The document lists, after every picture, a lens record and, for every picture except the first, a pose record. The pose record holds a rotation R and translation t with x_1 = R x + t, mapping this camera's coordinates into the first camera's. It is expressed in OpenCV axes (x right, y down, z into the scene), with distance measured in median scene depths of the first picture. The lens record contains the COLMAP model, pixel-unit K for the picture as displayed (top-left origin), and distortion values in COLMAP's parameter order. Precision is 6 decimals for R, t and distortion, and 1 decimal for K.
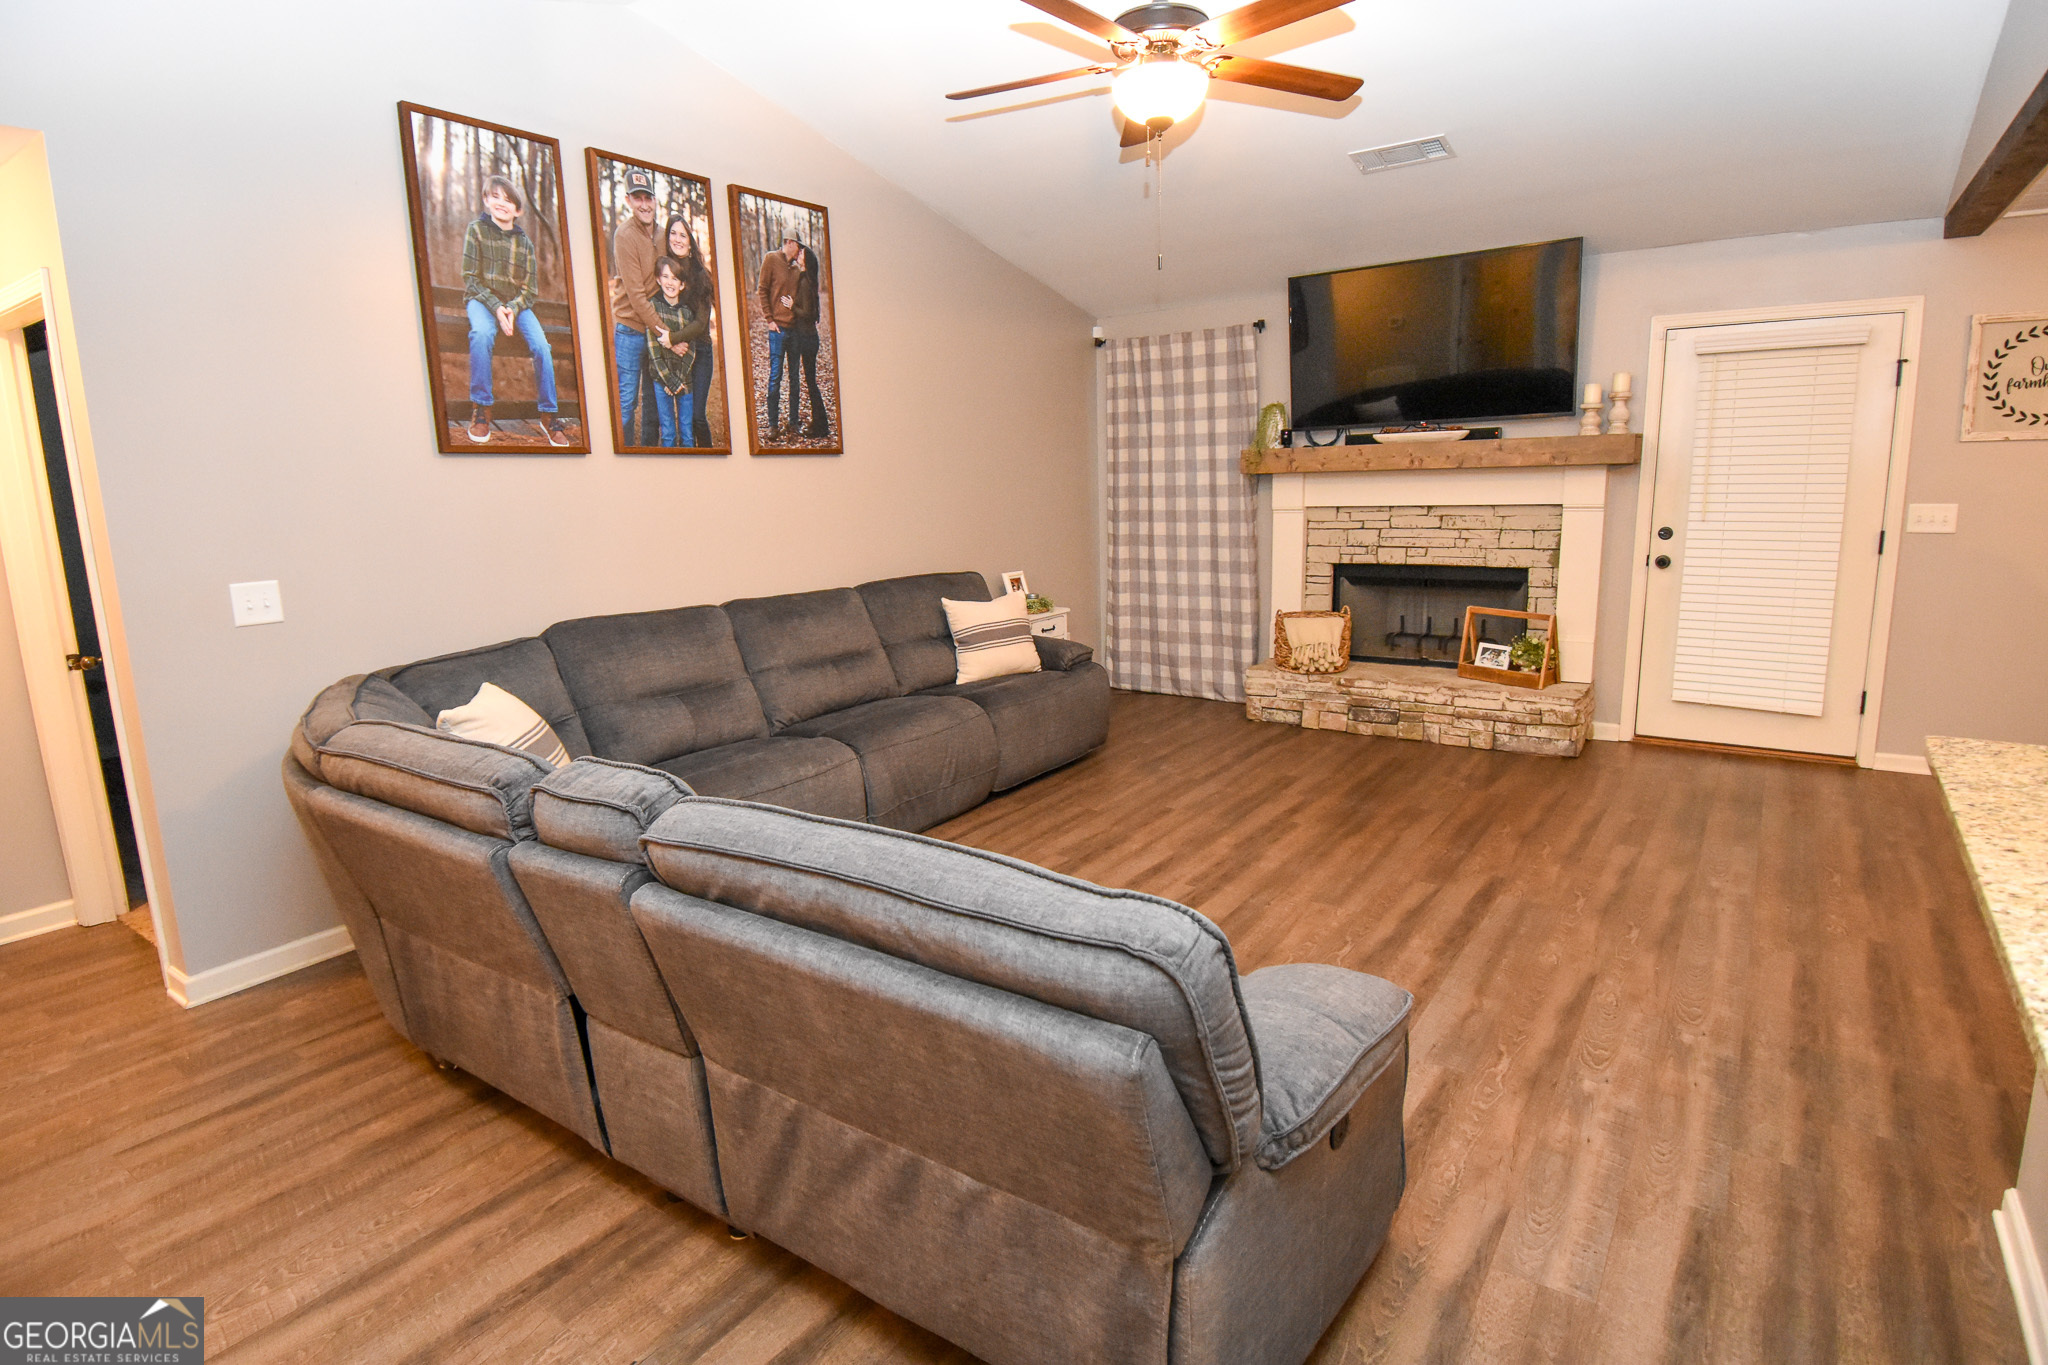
lens RADIAL K [[1079.2, 0, 1014.3], [0, 1079.2, 670.4], [0, 0, 1]] dist [0.054117, -0.062277]
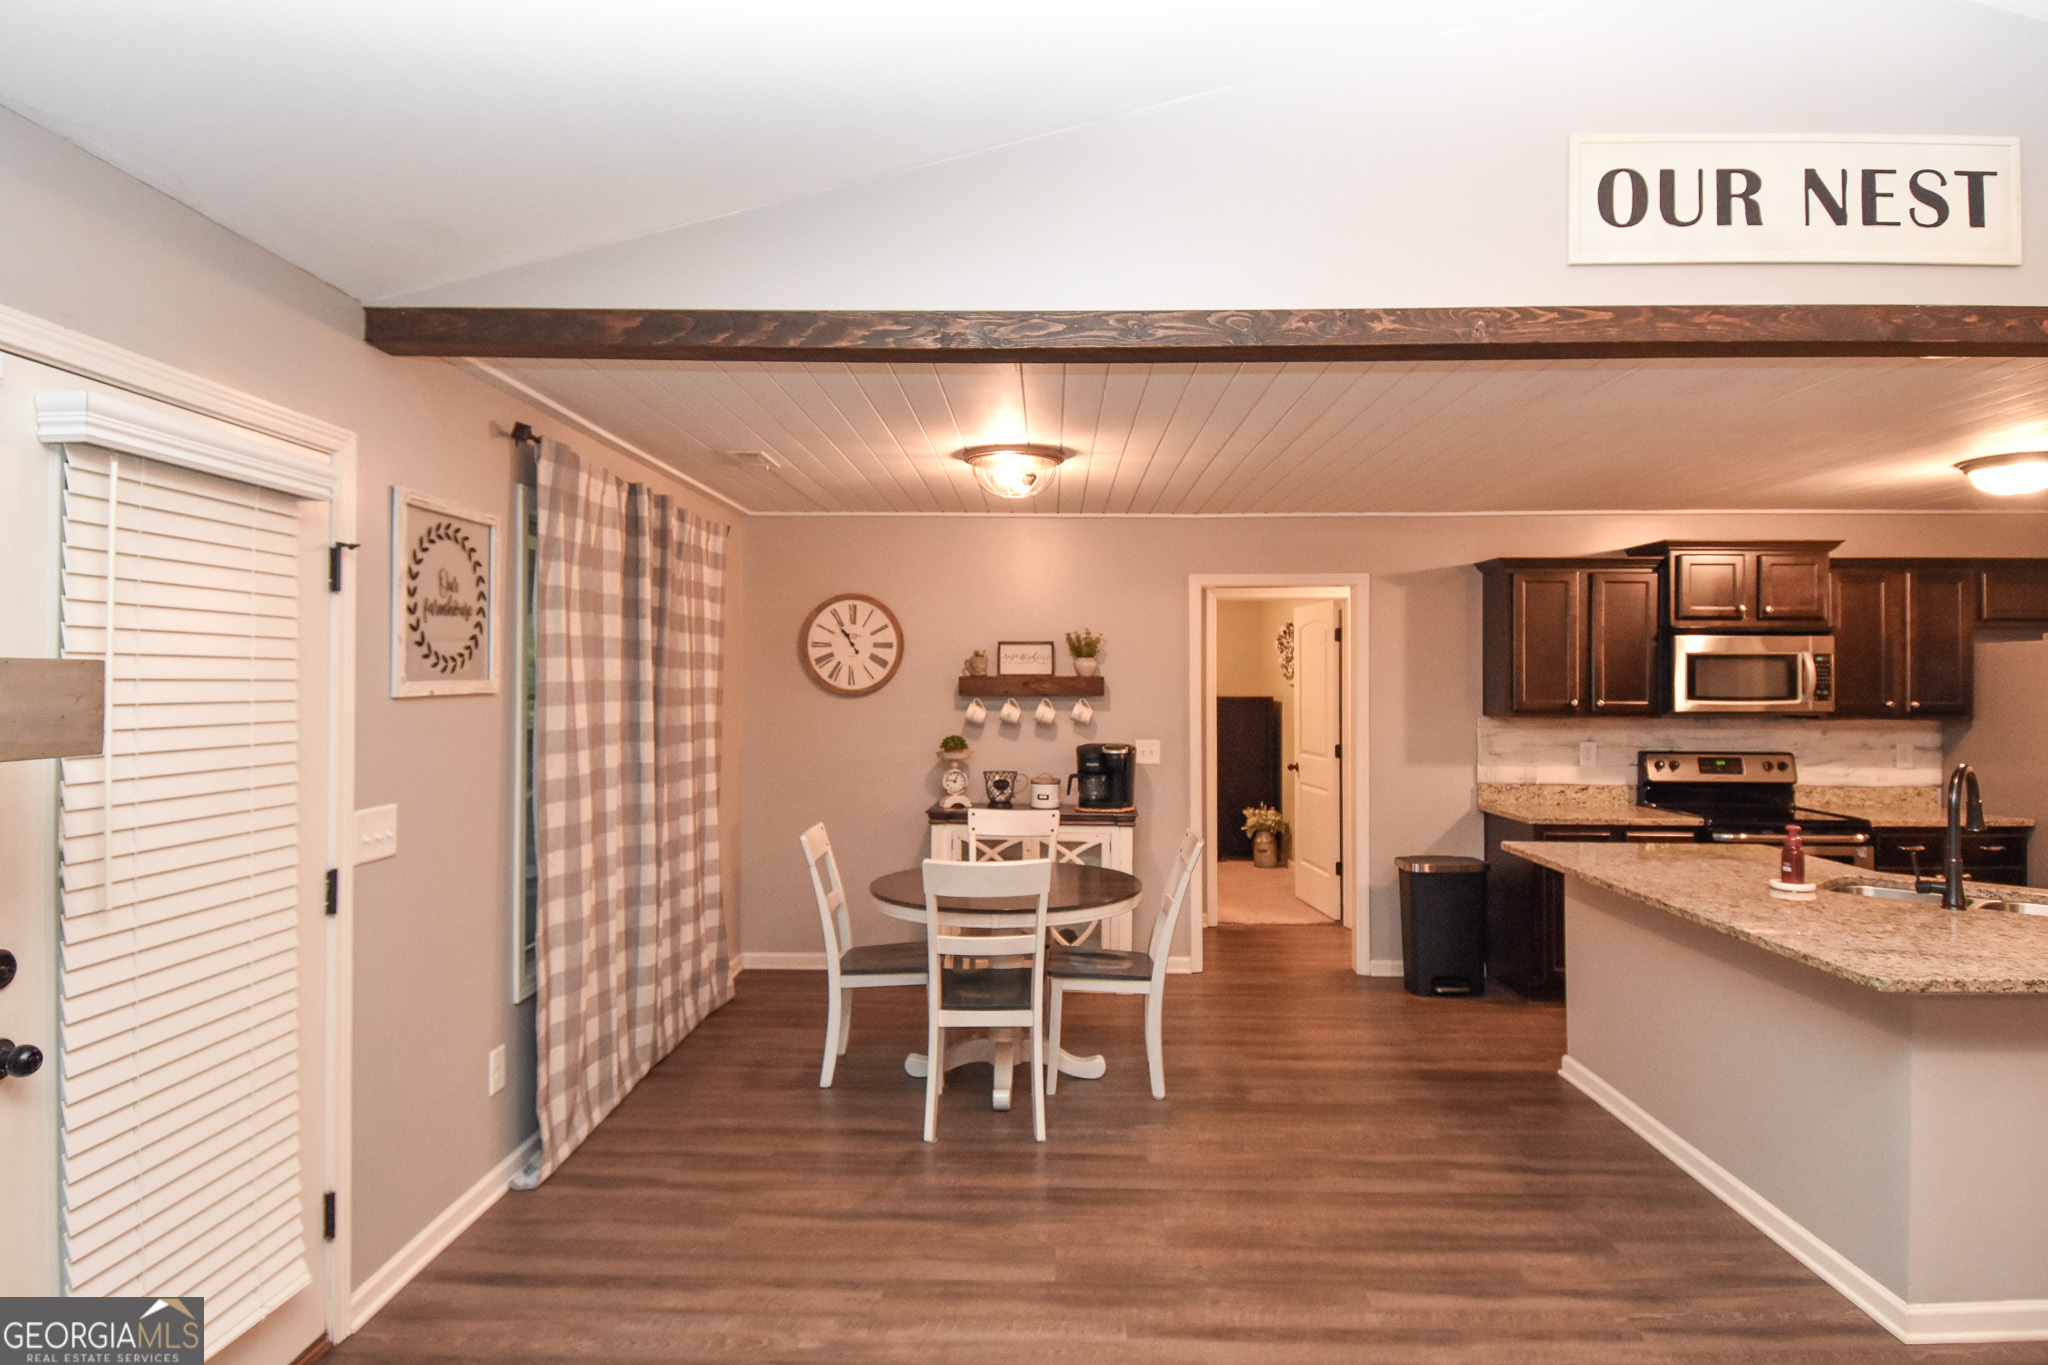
lens RADIAL K [[1133.2, 0, 1025.3], [0, 1133.2, 666.0], [0, 0, 1]] dist [0.060269, -0.066701]
pose [[-0.556190, 0.037829, 0.830194, 0.153166], [0.163770, 0.984364, 0.064864, -0.185271], [-0.814759, 0.172037, -0.553689, 0.924398]]
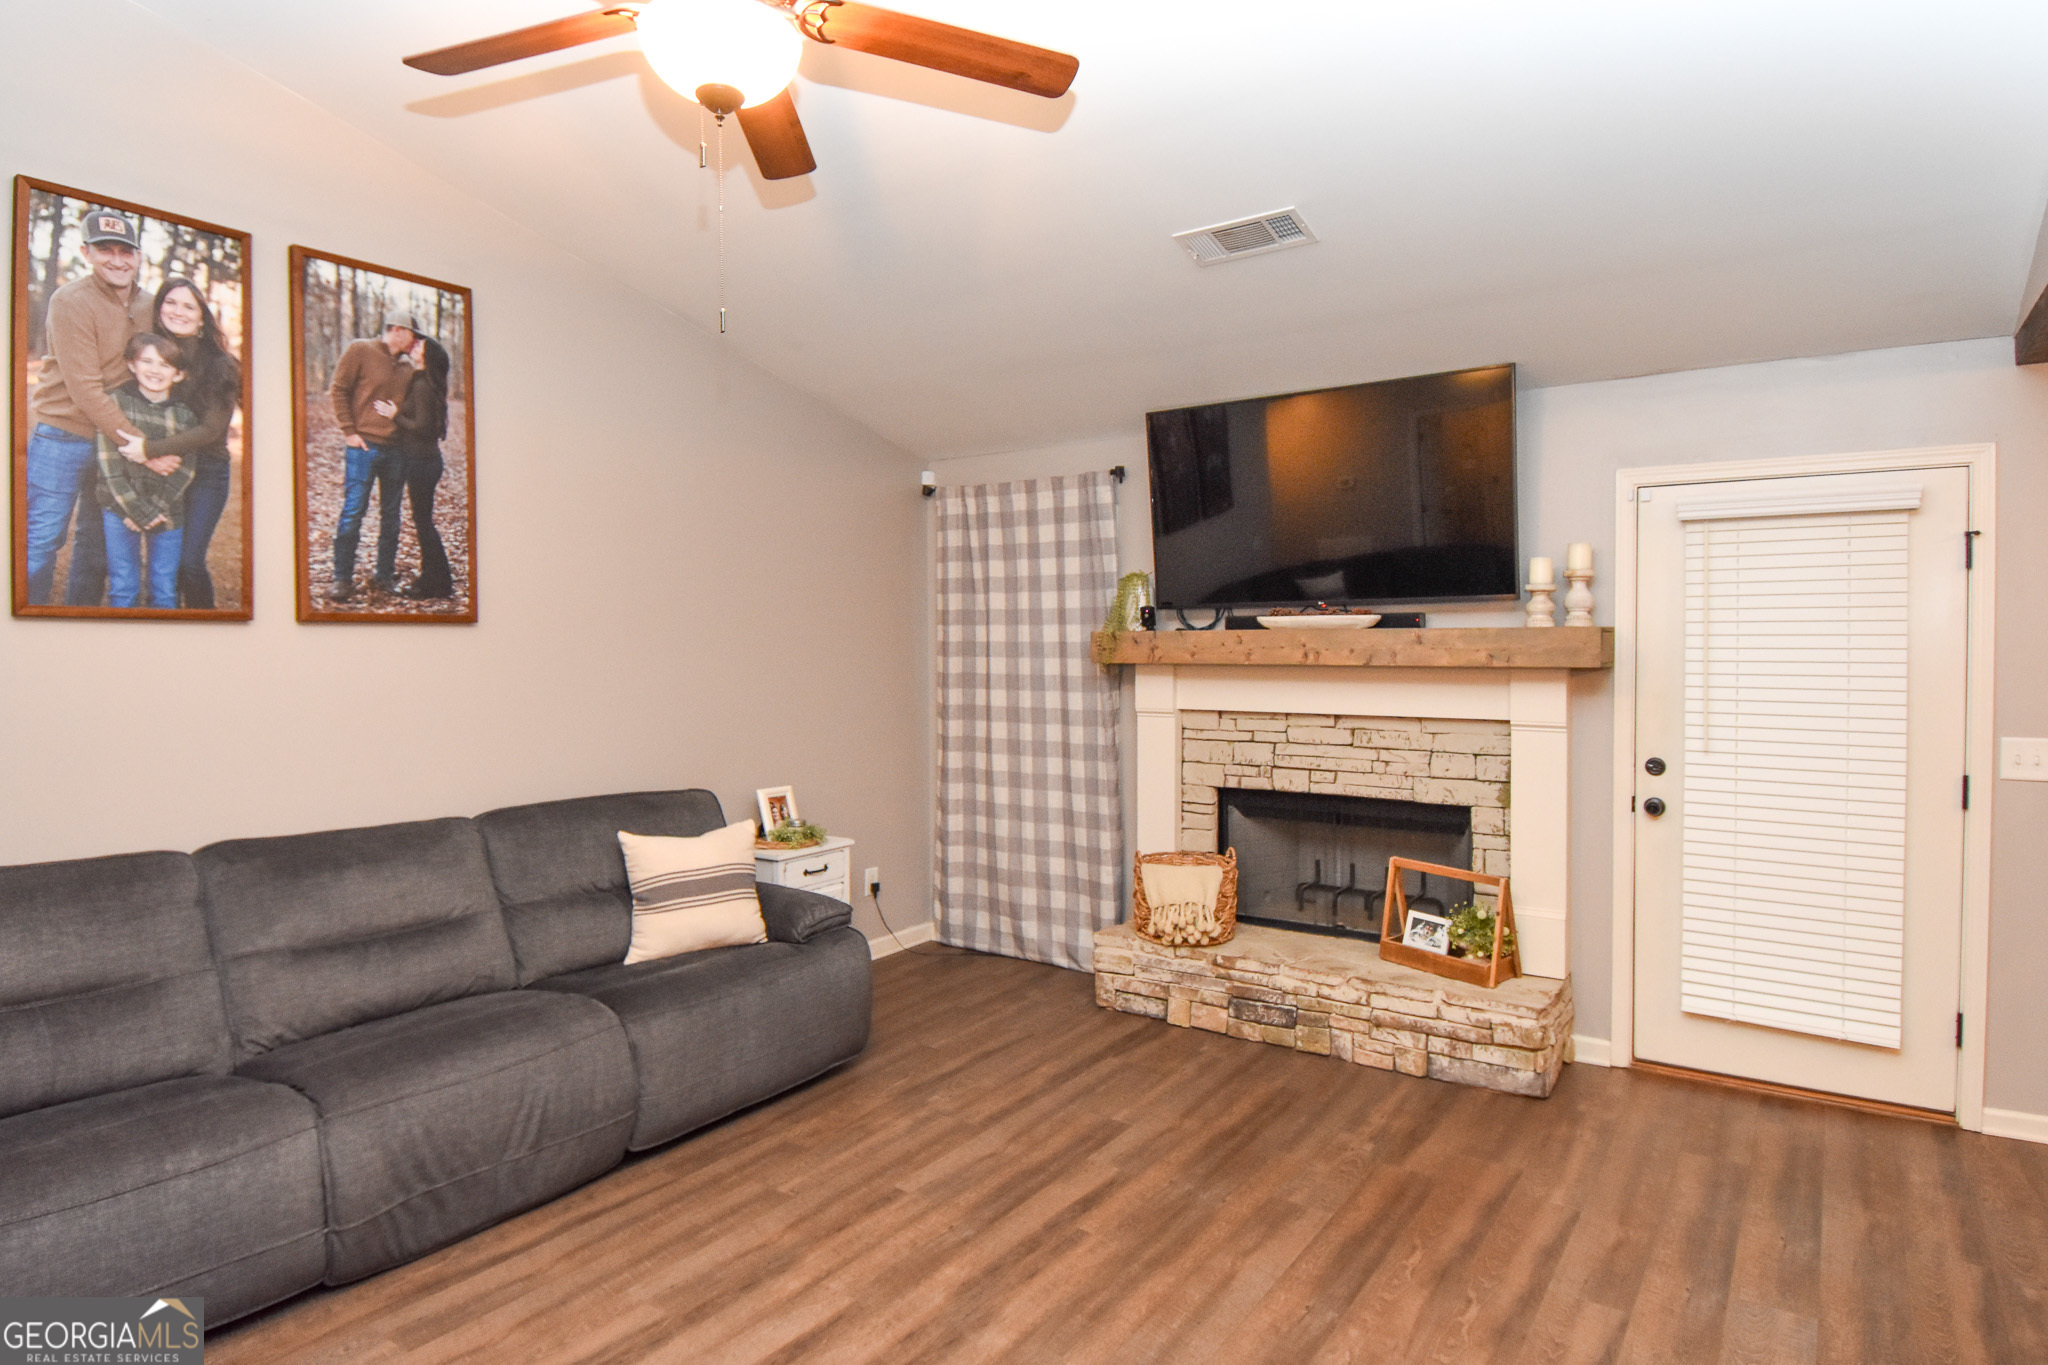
lens RADIAL K [[1176.9, 0, 1018.5], [0, 1176.9, 659.8], [0, 0, 1]] dist [0.054902, -0.066385]
pose [[0.999577, 0.026459, 0.012078, 0.174479], [-0.024078, 0.985714, -0.166696, -0.055656], [-0.016316, 0.166334, 0.985934, 0.237889]]
